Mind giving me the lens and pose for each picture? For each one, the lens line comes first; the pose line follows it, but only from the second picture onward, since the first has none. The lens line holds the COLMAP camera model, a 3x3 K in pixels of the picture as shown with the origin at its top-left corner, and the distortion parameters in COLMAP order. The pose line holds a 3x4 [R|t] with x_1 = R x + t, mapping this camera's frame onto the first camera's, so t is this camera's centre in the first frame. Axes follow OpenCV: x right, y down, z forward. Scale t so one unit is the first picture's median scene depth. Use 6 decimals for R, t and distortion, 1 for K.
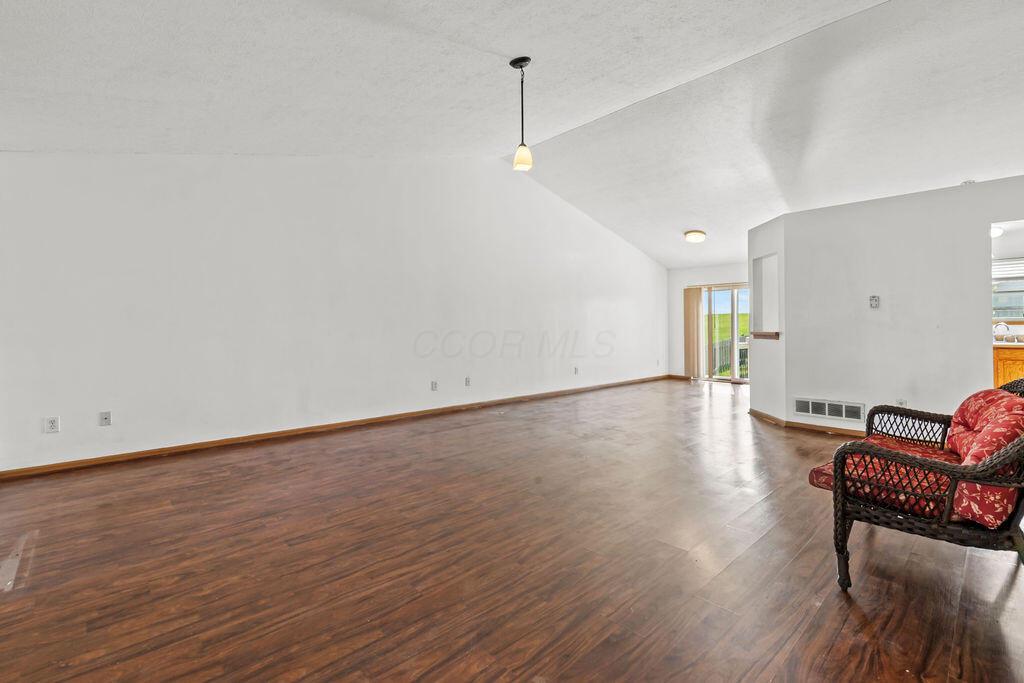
lens RADIAL K [[448.1, 0, 501.5], [0, 448.1, 313.8], [0, 0, 1]] dist [0.002832, -0.000964]
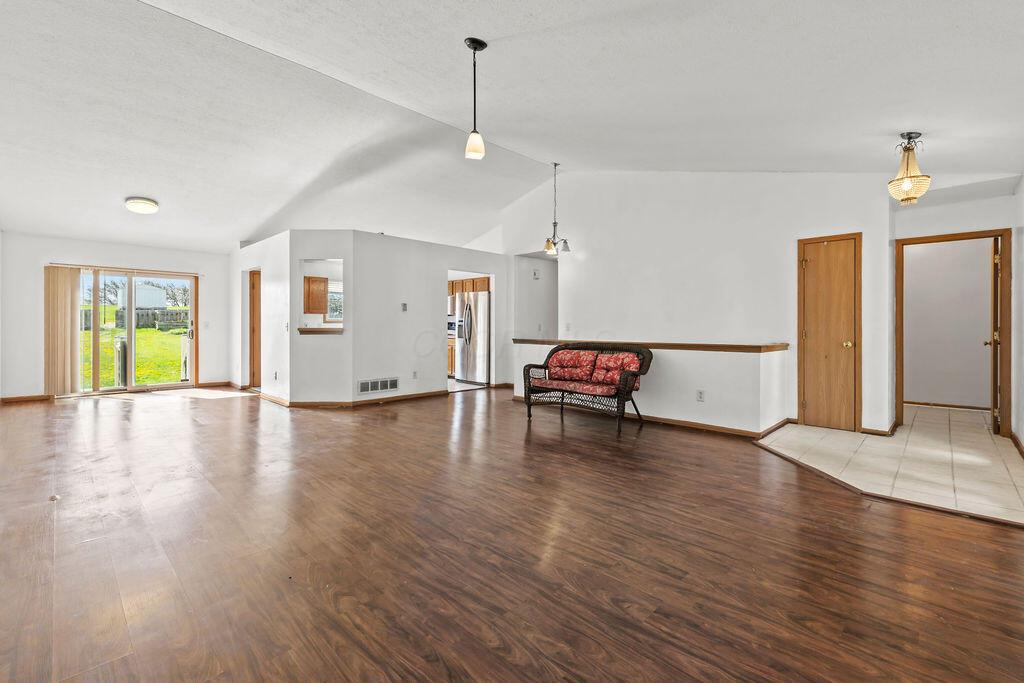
lens RADIAL K [[448.1, 0, 517.0], [0, 448.1, 322.5], [0, 0, 1]] dist [0.002832, -0.000964]
pose [[-0.052903, 0.008559, 0.998563, -1.358469], [-0.034525, 0.999350, -0.010395, 0.052081], [-0.998003, -0.035026, -0.052573, 1.423262]]
